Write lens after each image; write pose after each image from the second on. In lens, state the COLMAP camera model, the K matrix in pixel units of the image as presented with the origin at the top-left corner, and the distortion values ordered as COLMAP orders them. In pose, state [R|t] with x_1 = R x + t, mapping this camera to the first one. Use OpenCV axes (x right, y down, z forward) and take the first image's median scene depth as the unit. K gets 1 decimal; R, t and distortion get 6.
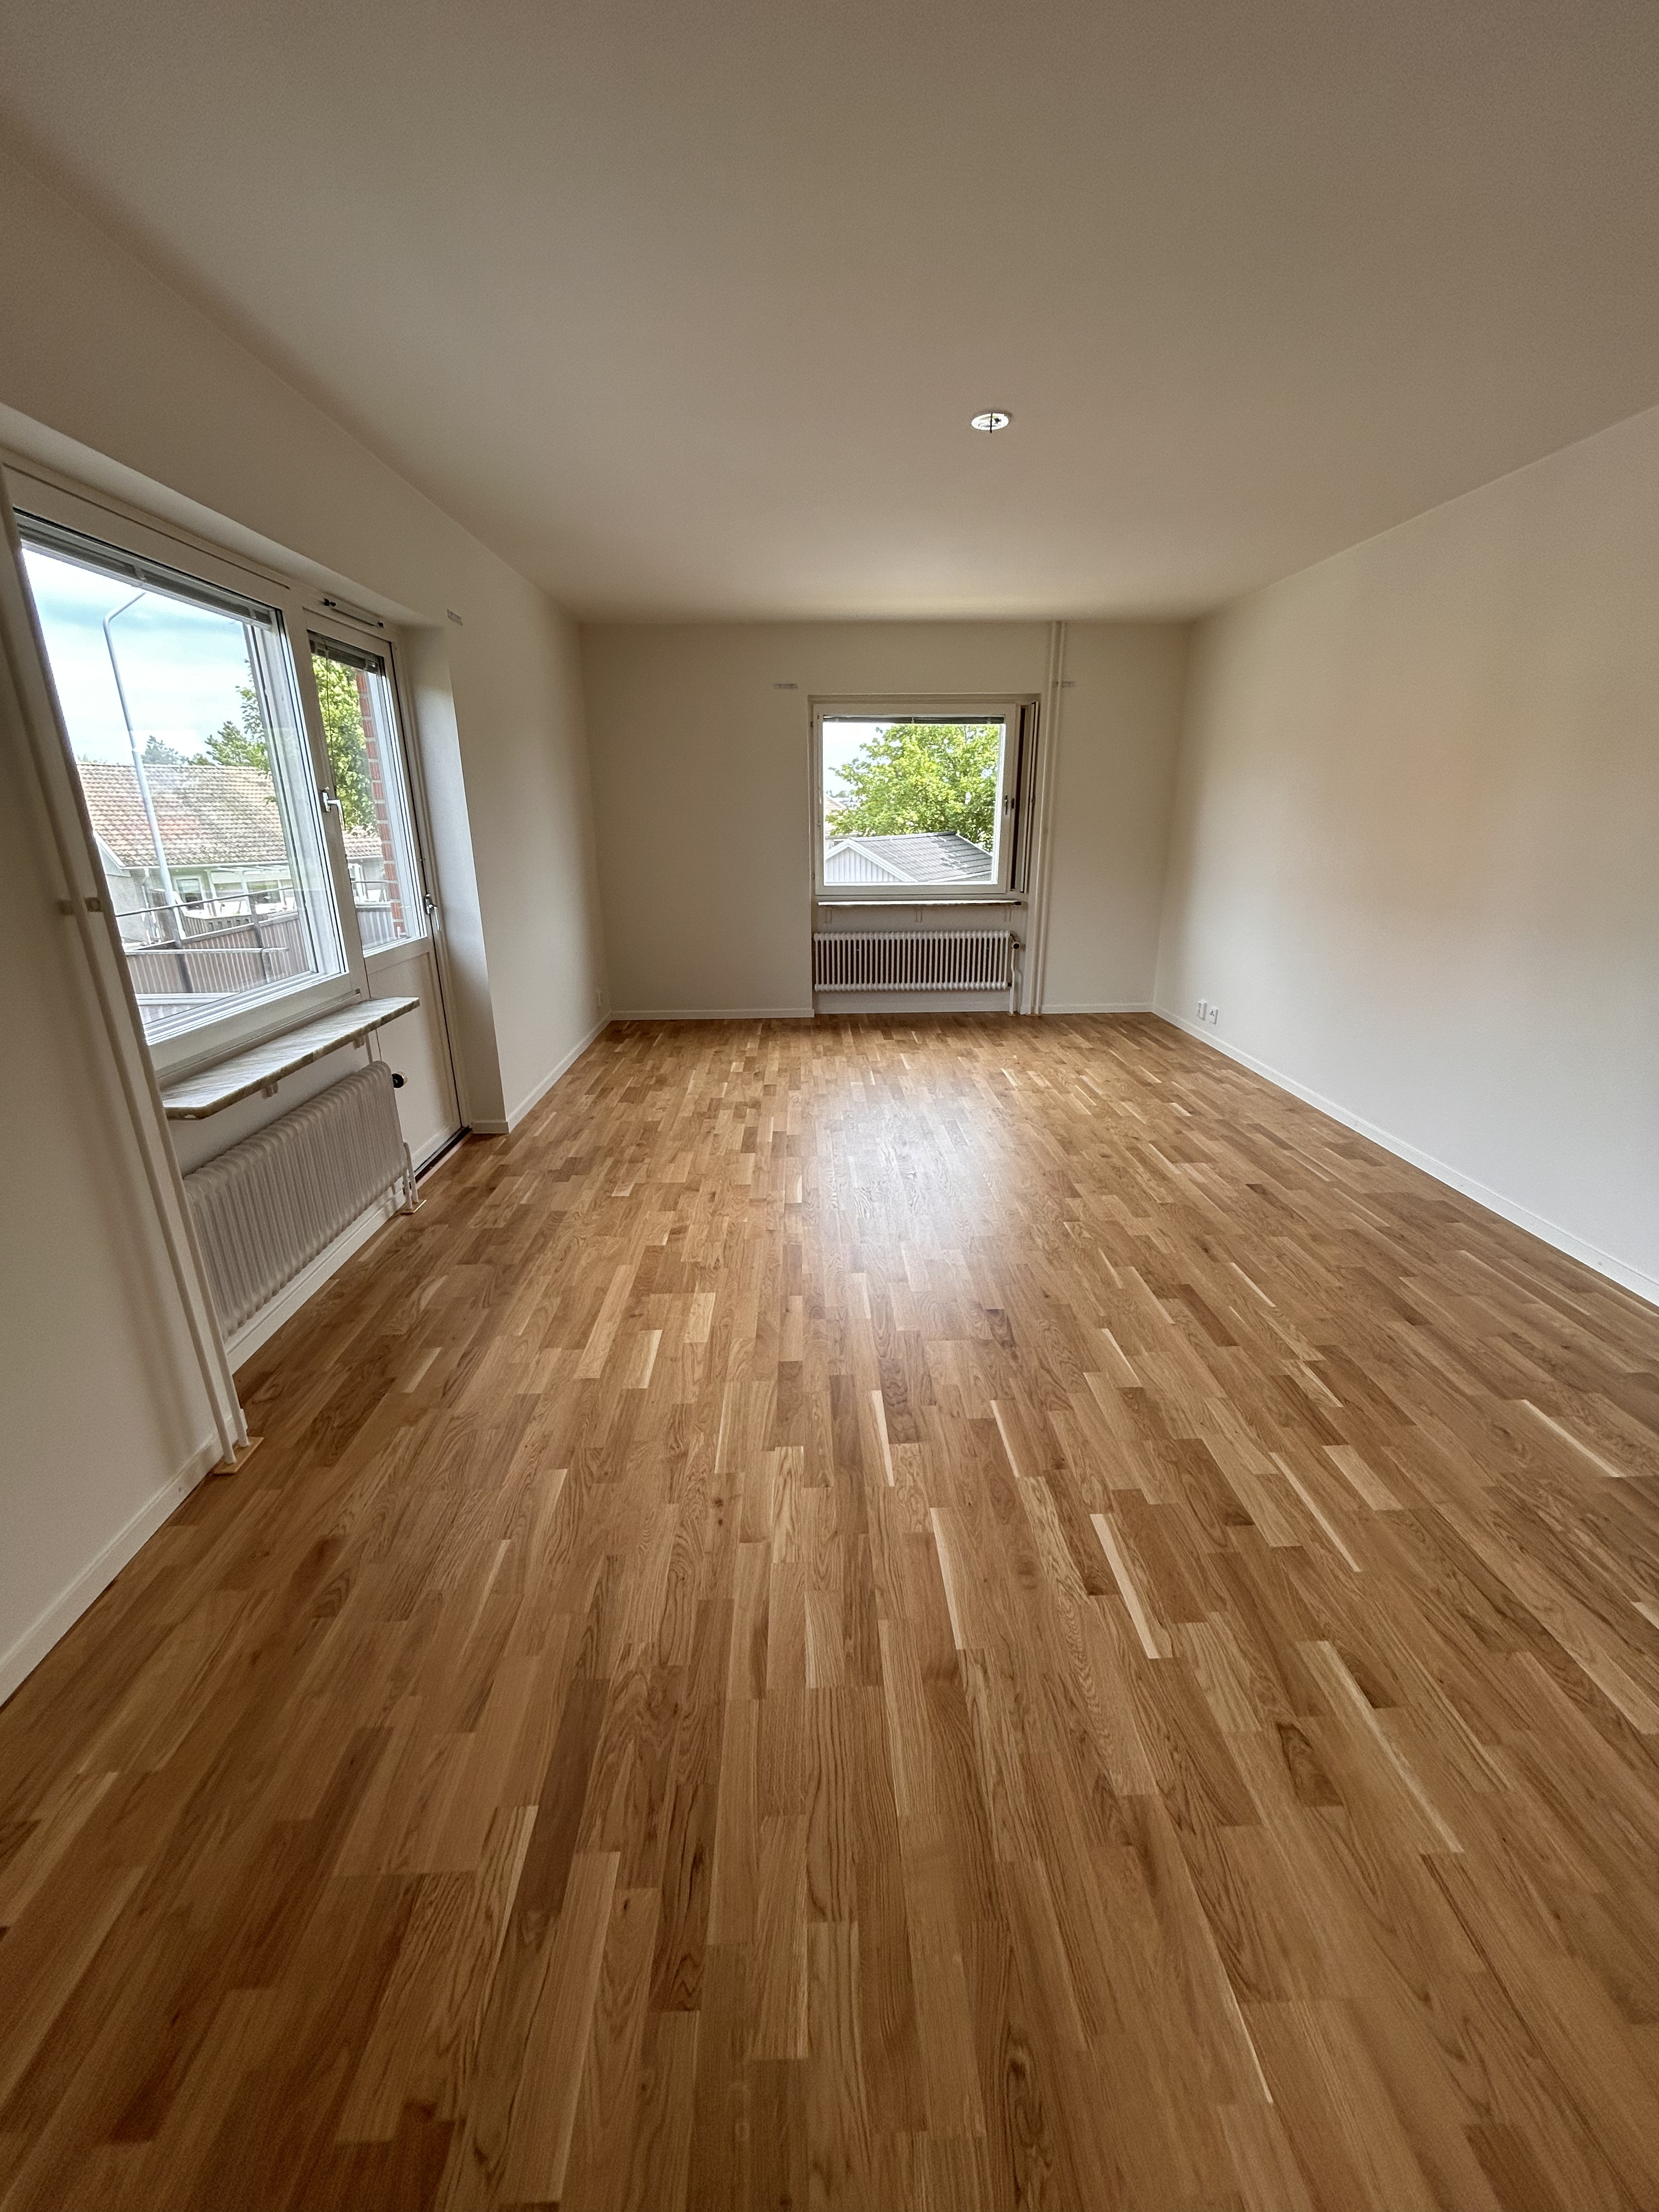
lens RADIAL K [[889.9, 0, 829.5], [0, 889.9, 1106.0], [0, 0, 1]] dist [-0.001116, 0.000510]
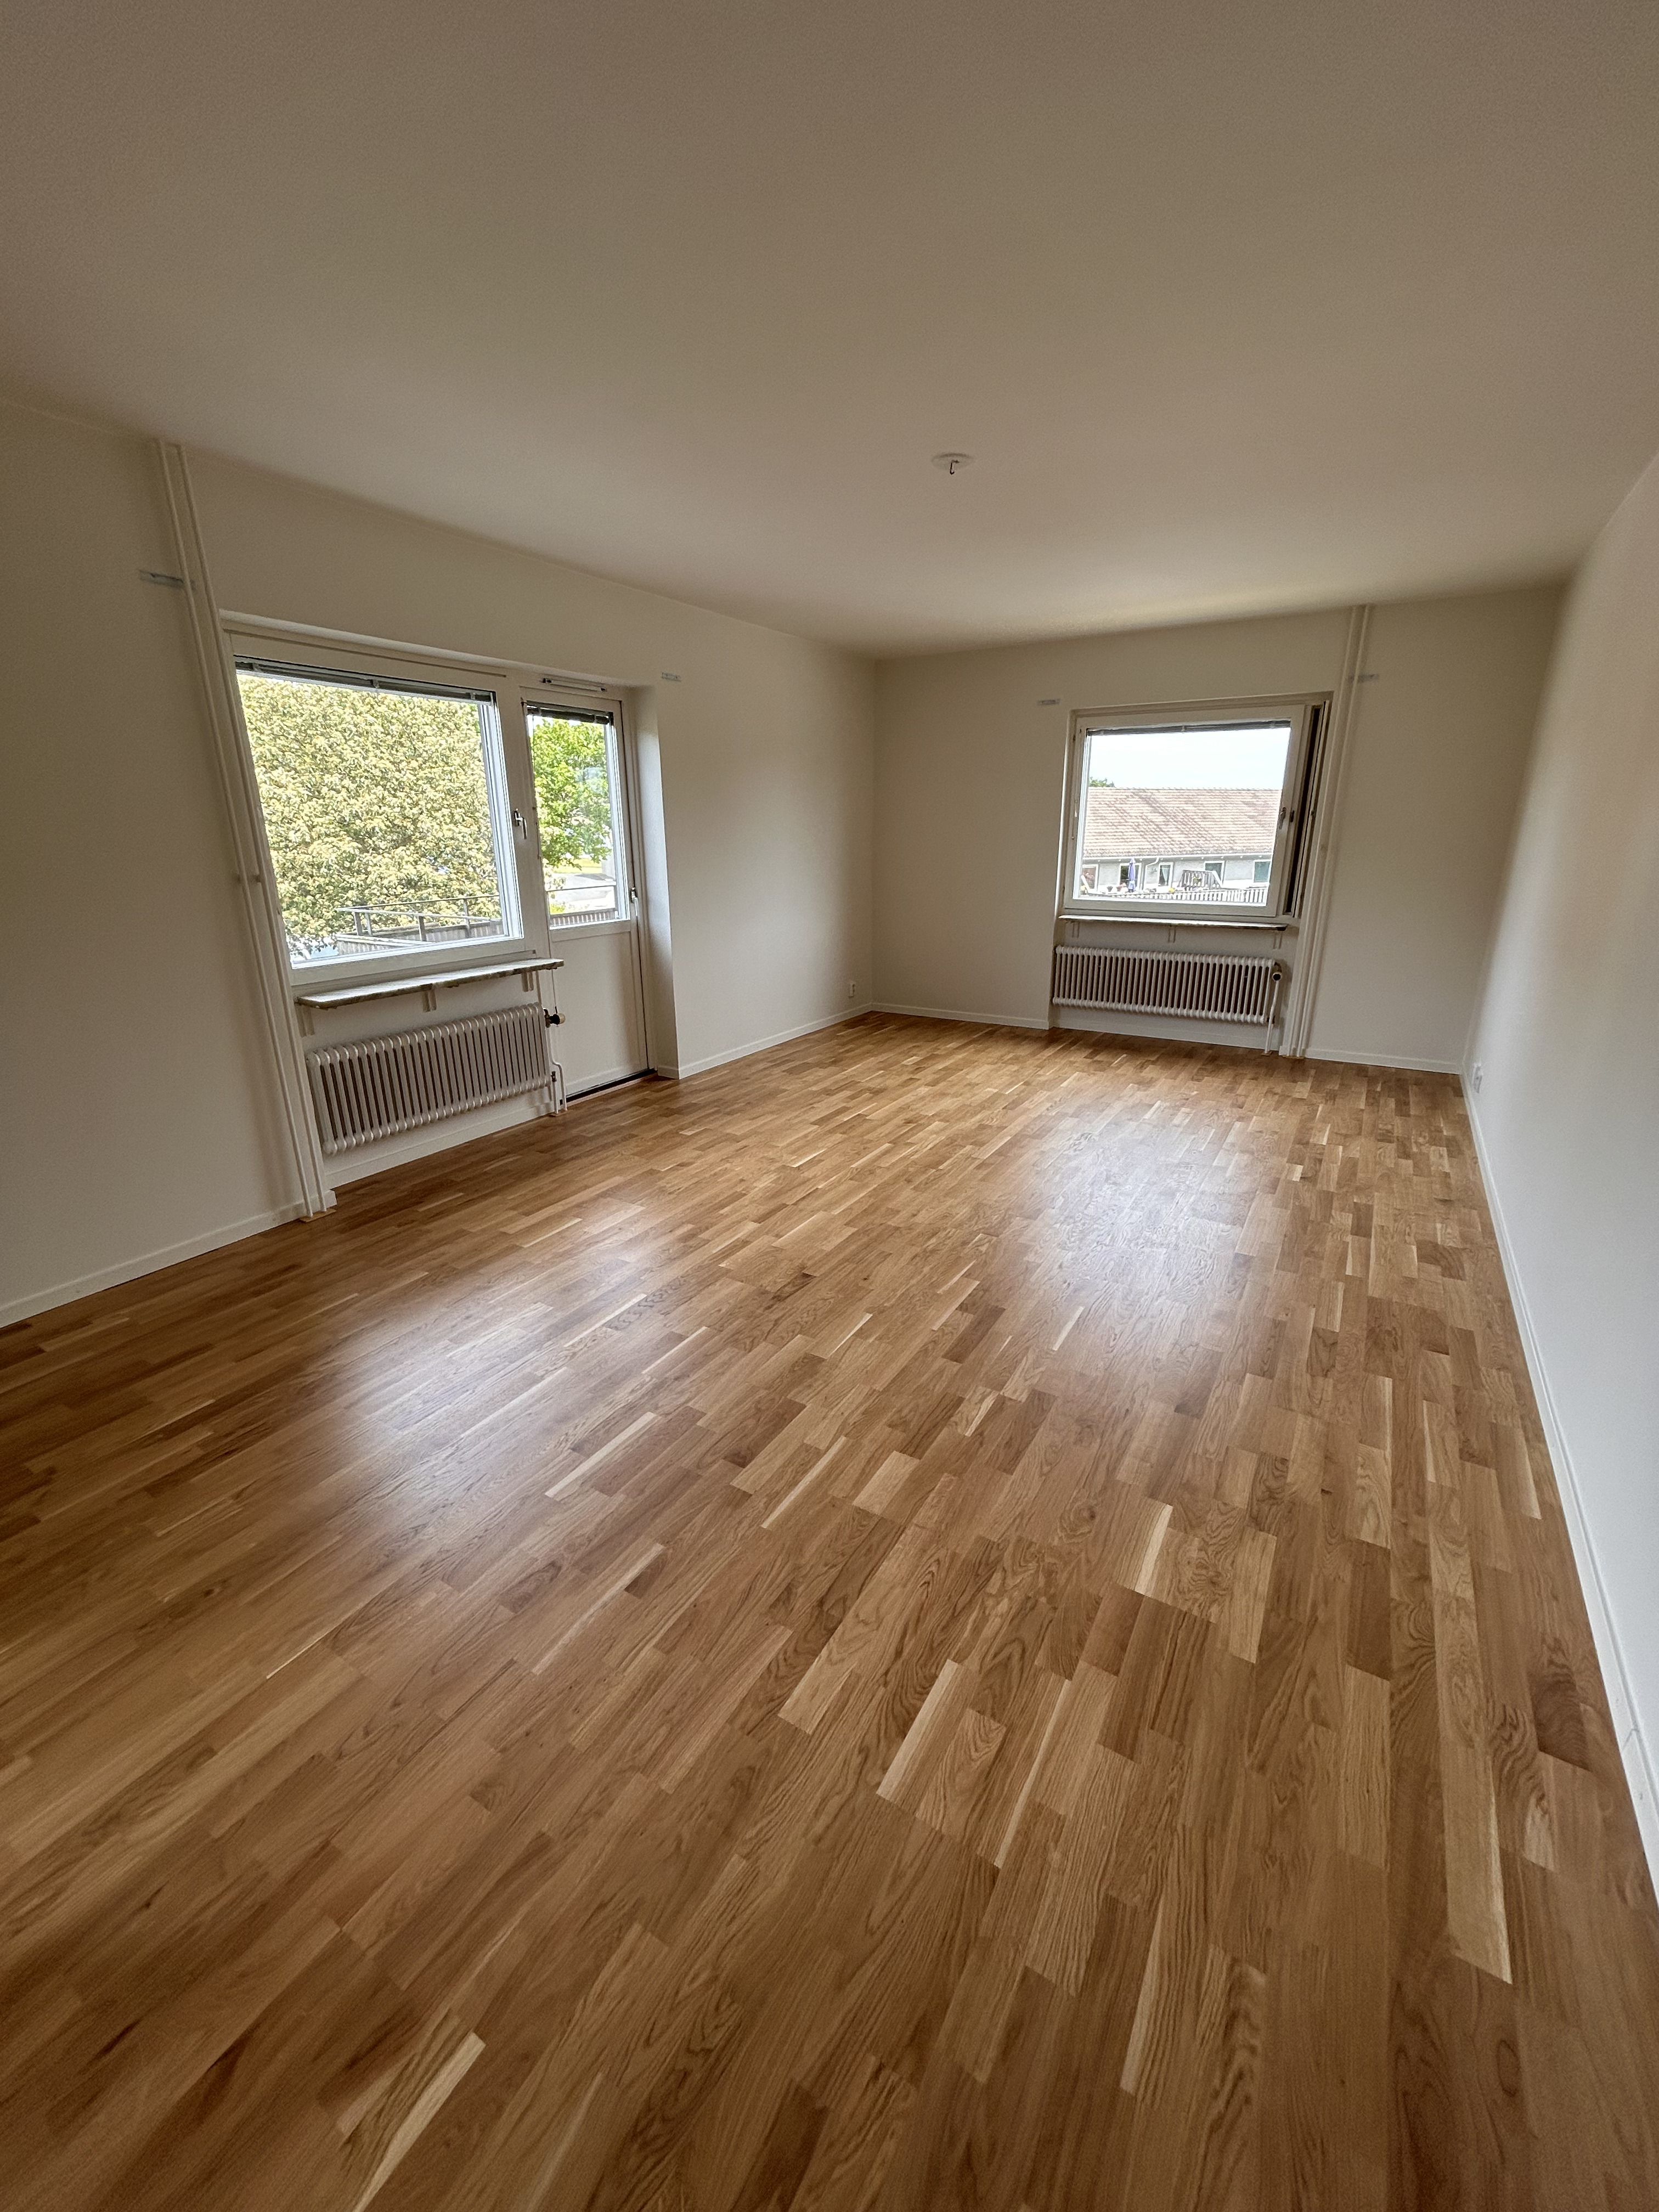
lens RADIAL K [[889.9, 0, 829.5], [0, 889.9, 1106.0], [0, 0, 1]] dist [-0.001116, 0.000510]
pose [[0.838877, 0.165282, -0.518620, 0.420701], [-0.171195, 0.984547, 0.036859, -0.013333], [0.516698, 0.057865, 0.854210, 0.030625]]
